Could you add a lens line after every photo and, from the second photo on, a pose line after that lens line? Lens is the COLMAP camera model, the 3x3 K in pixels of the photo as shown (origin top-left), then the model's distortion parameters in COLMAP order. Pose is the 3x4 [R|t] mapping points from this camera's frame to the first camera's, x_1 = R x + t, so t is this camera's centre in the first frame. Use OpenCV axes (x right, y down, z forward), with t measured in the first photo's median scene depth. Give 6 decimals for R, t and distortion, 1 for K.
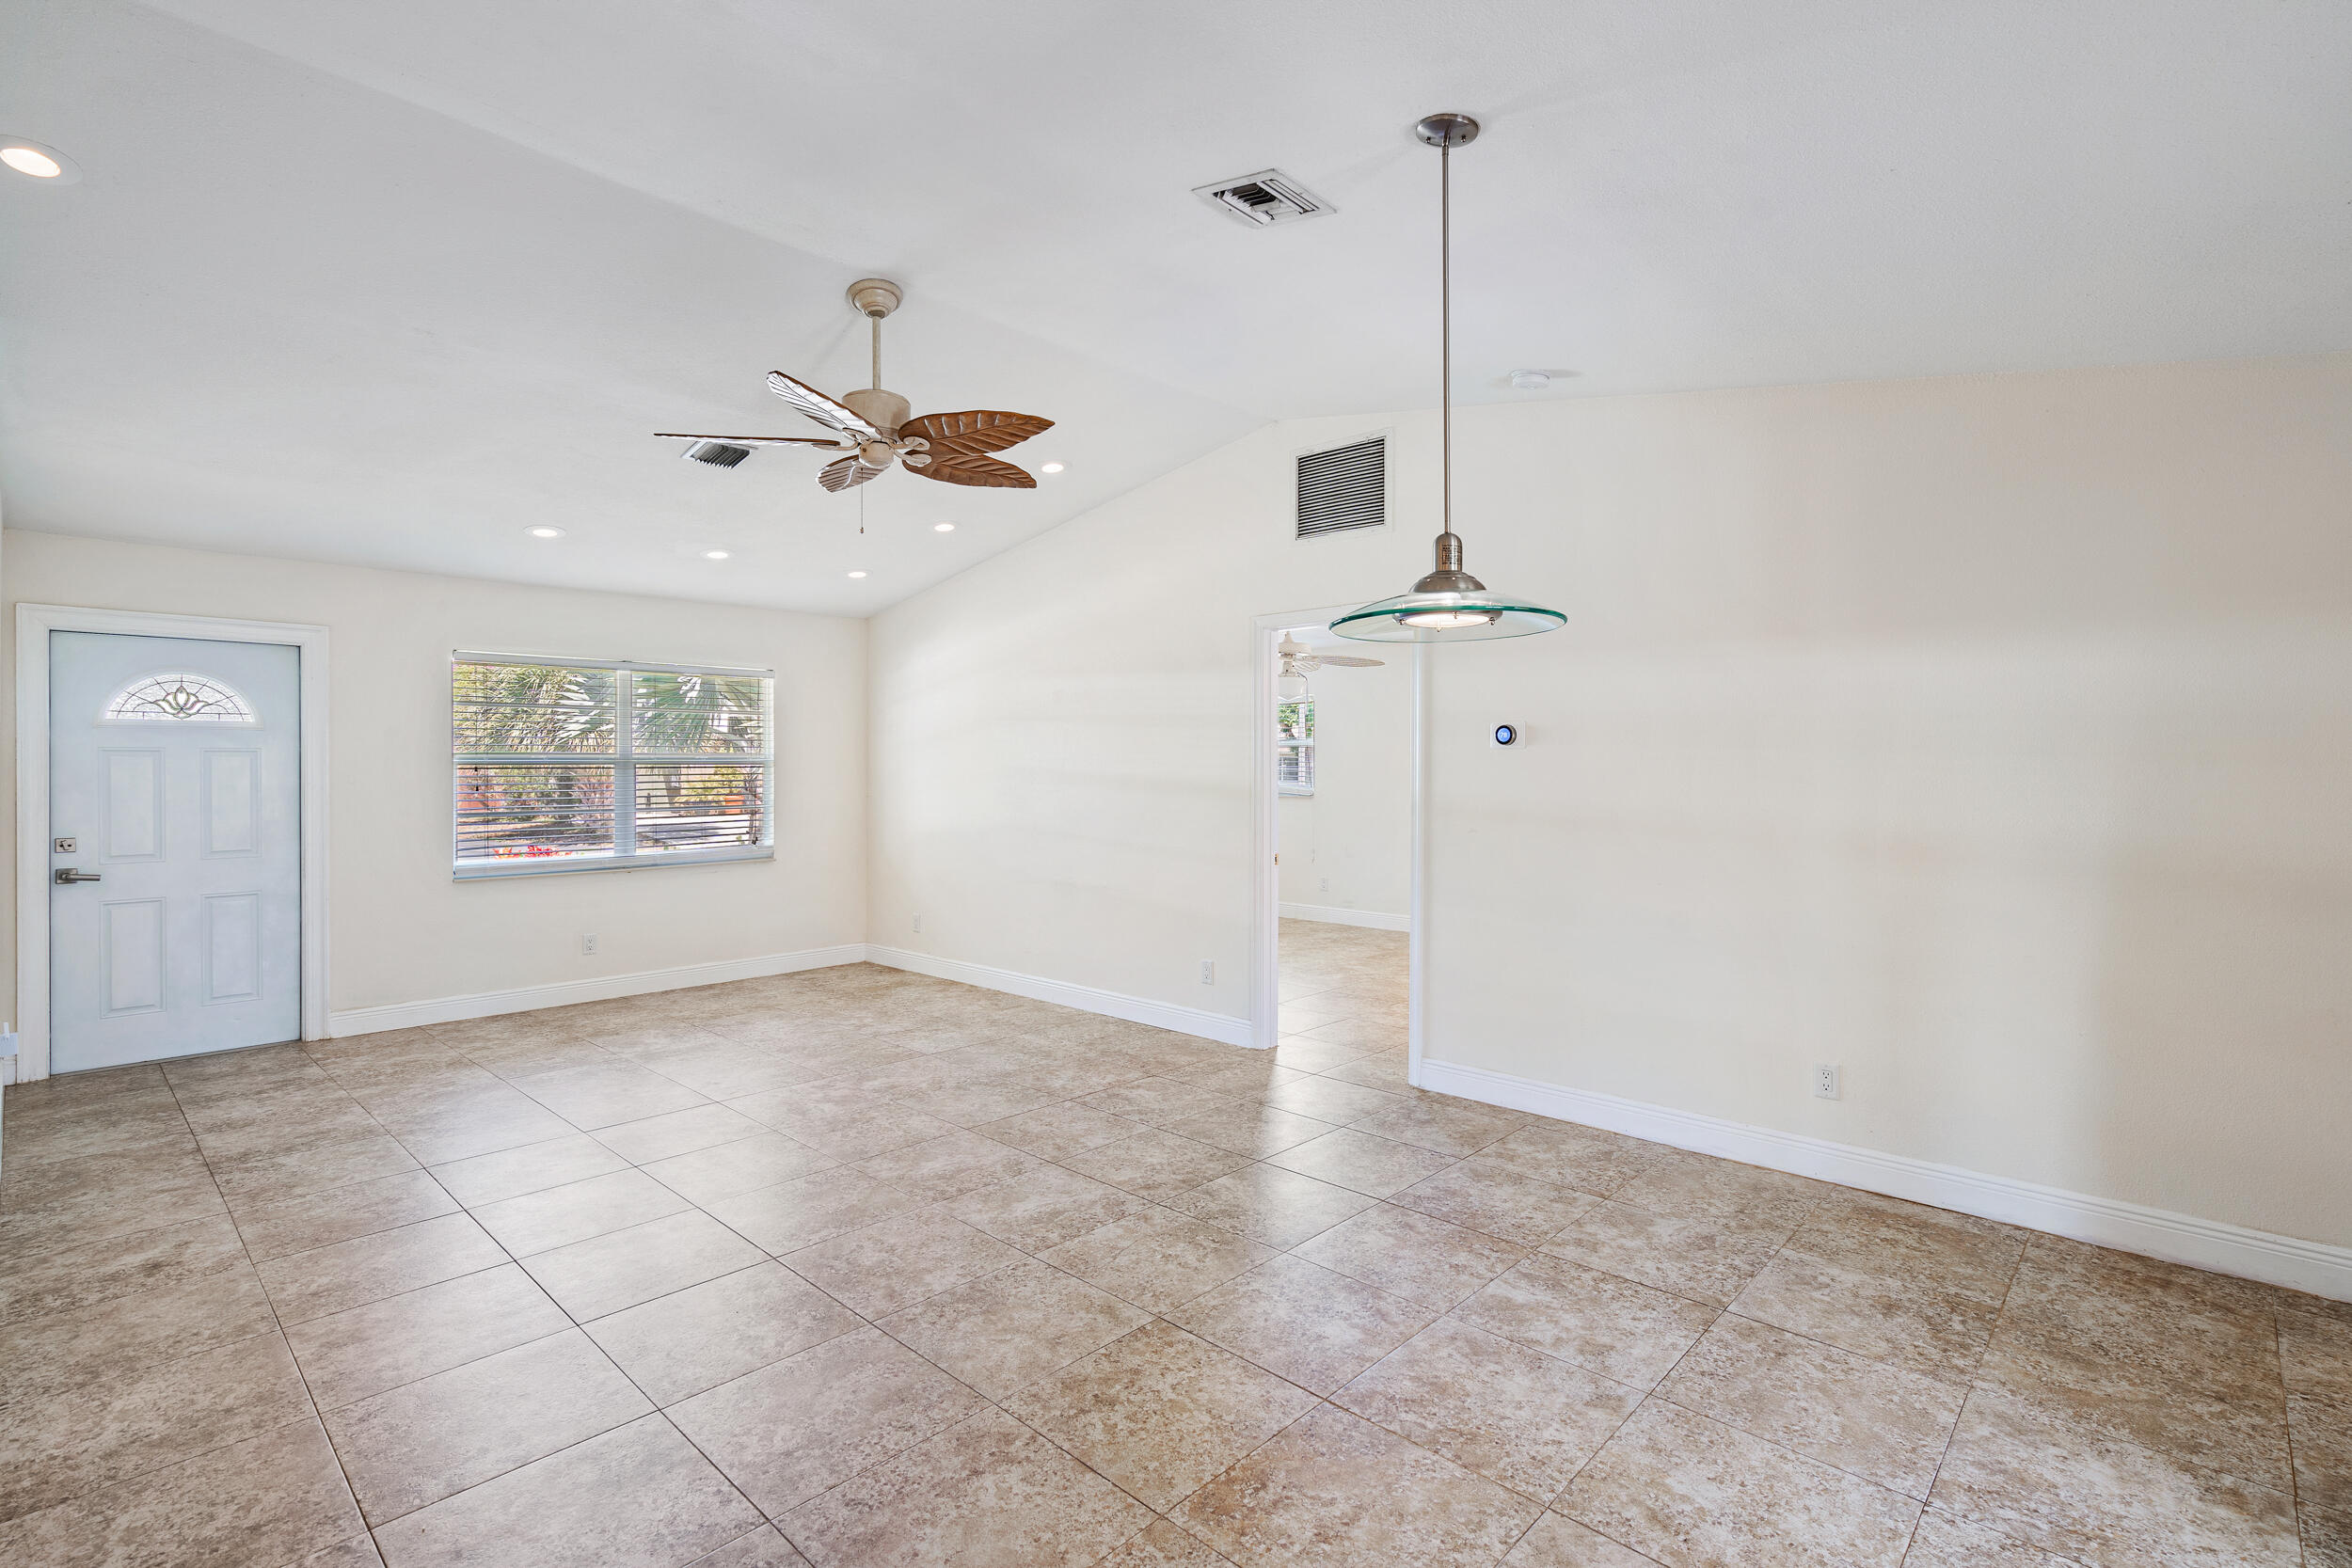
lens RADIAL K [[1075.1, 0, 1172.4], [0, 1075.1, 769.6], [0, 0, 1]] dist [0.000912, -0.000604]
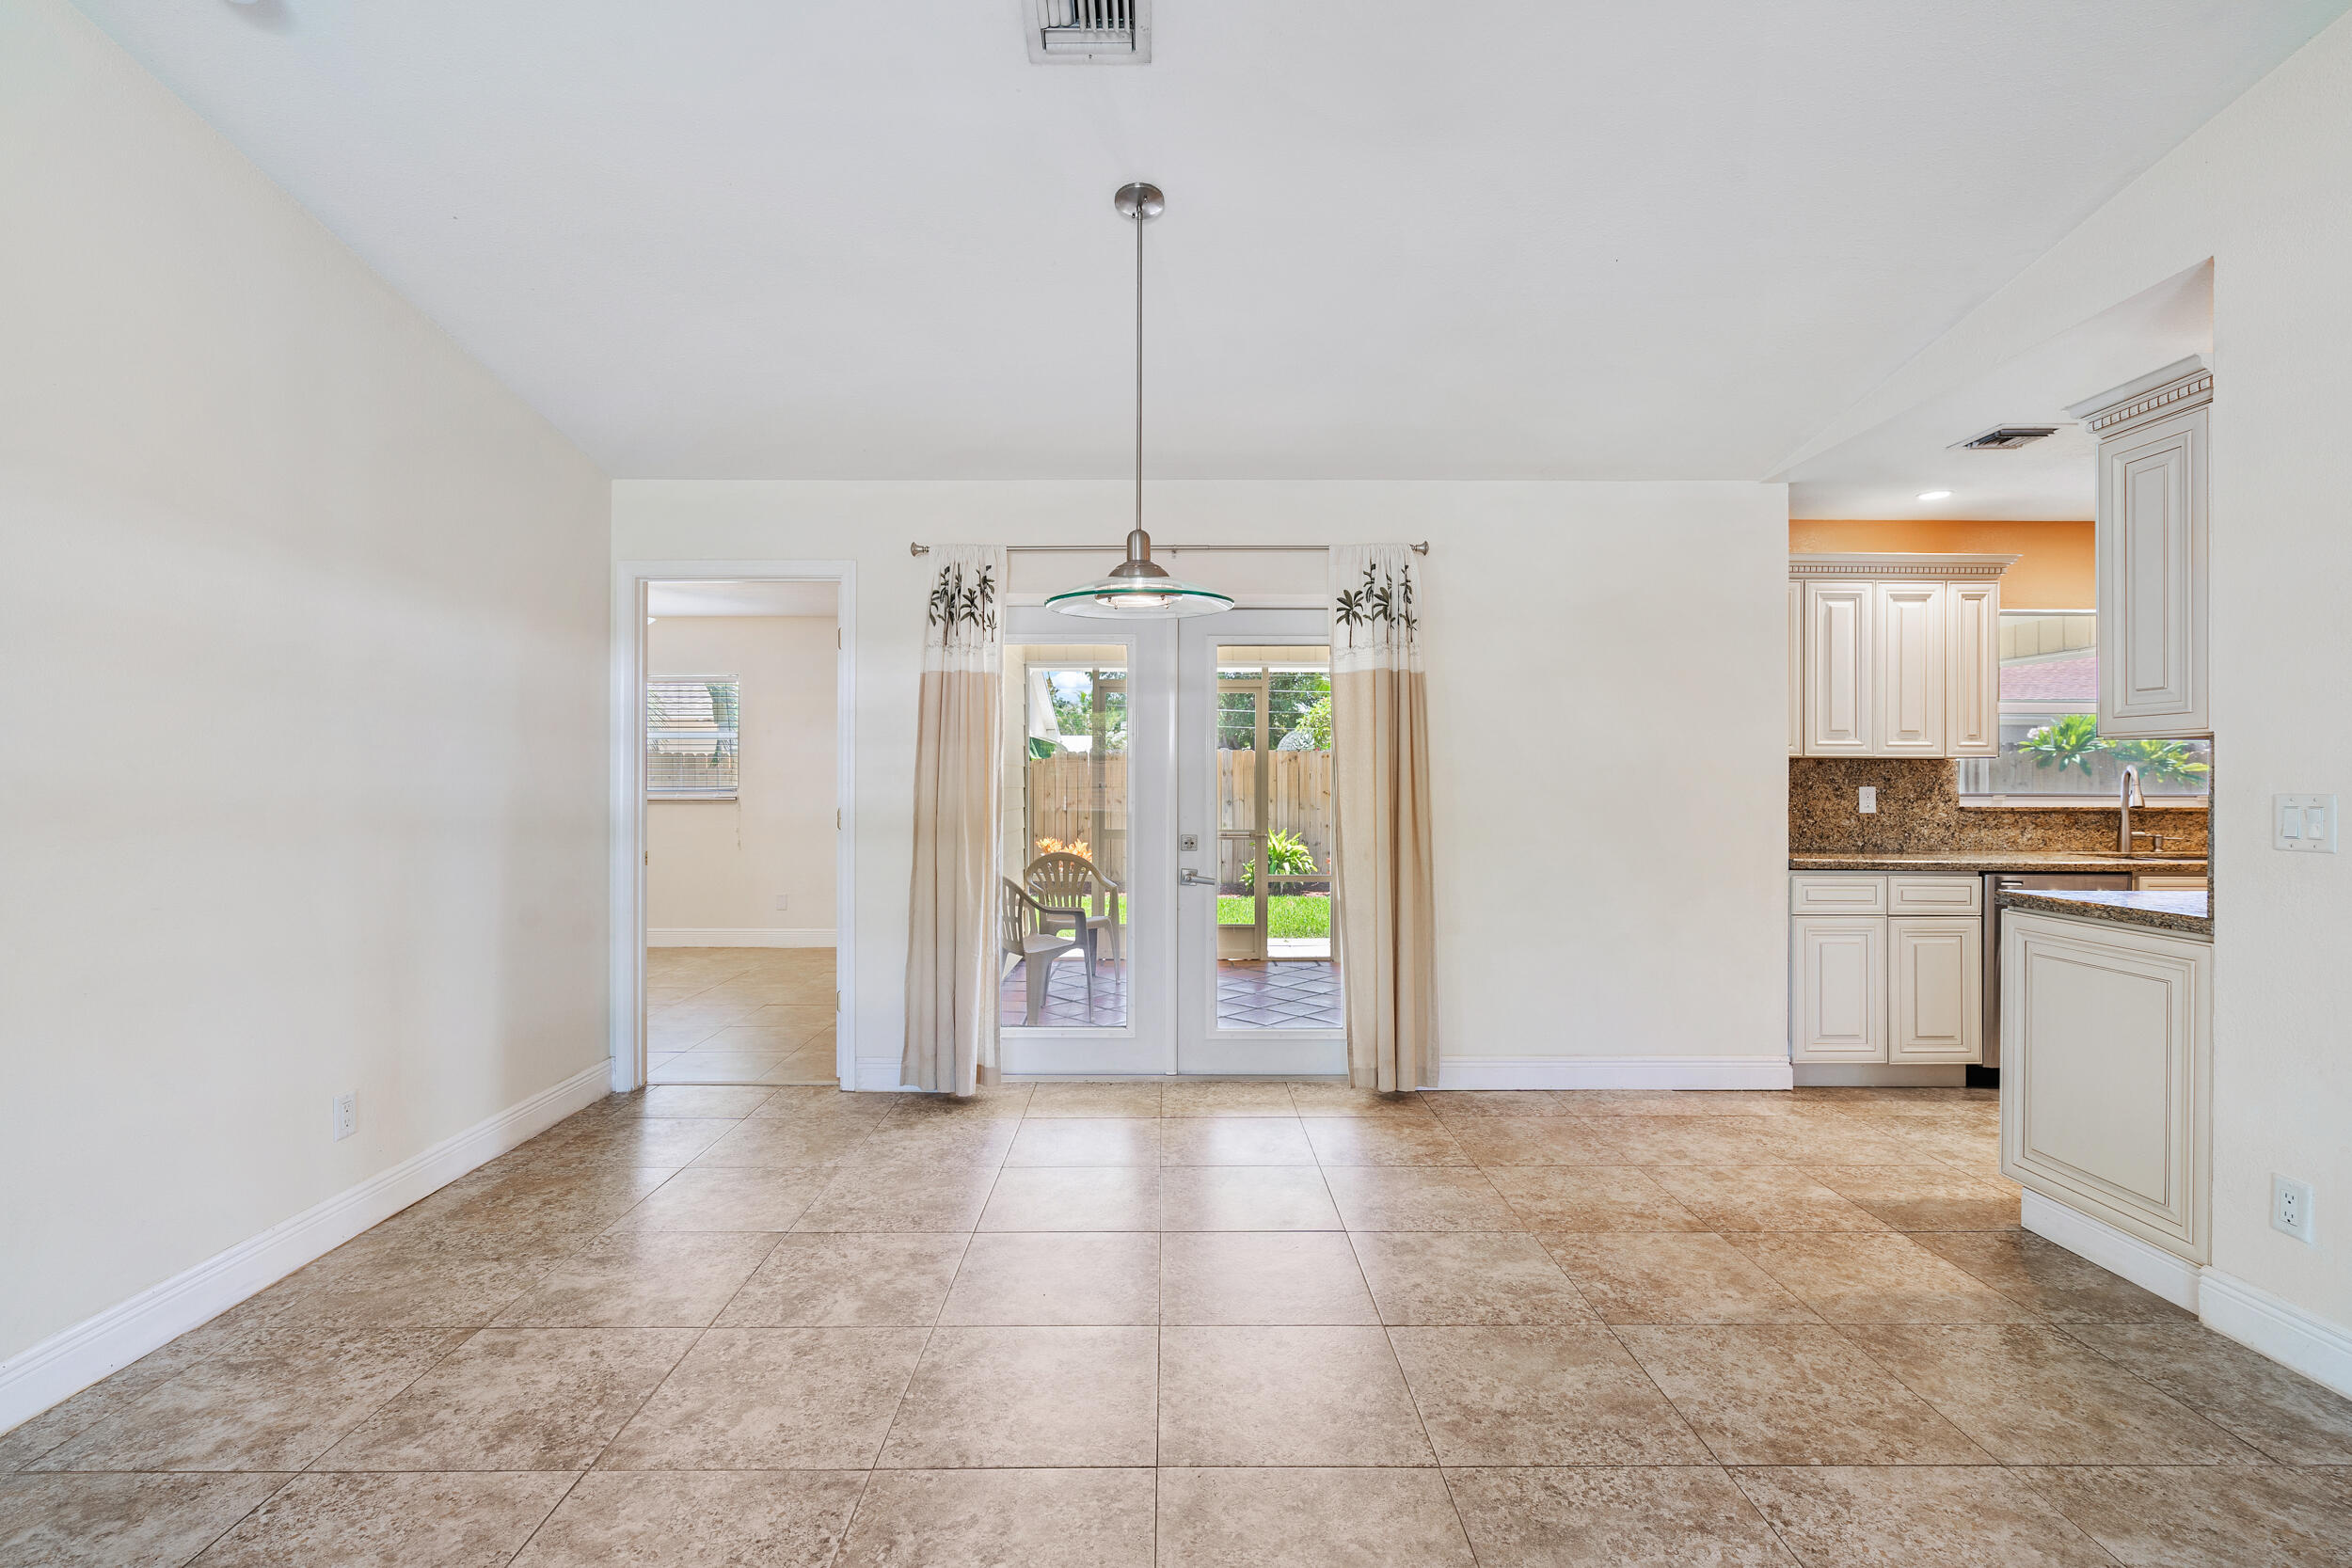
lens RADIAL K [[1075.1, 0, 1171.9], [0, 1075.1, 780.3], [0, 0, 1]] dist [0.000912, -0.000604]
pose [[-0.692125, -0.001111, 0.721777, -0.460893], [0.000116, 0.999999, 0.001650, 0.043220], [-0.721778, 0.001226, -0.692123, 1.280071]]
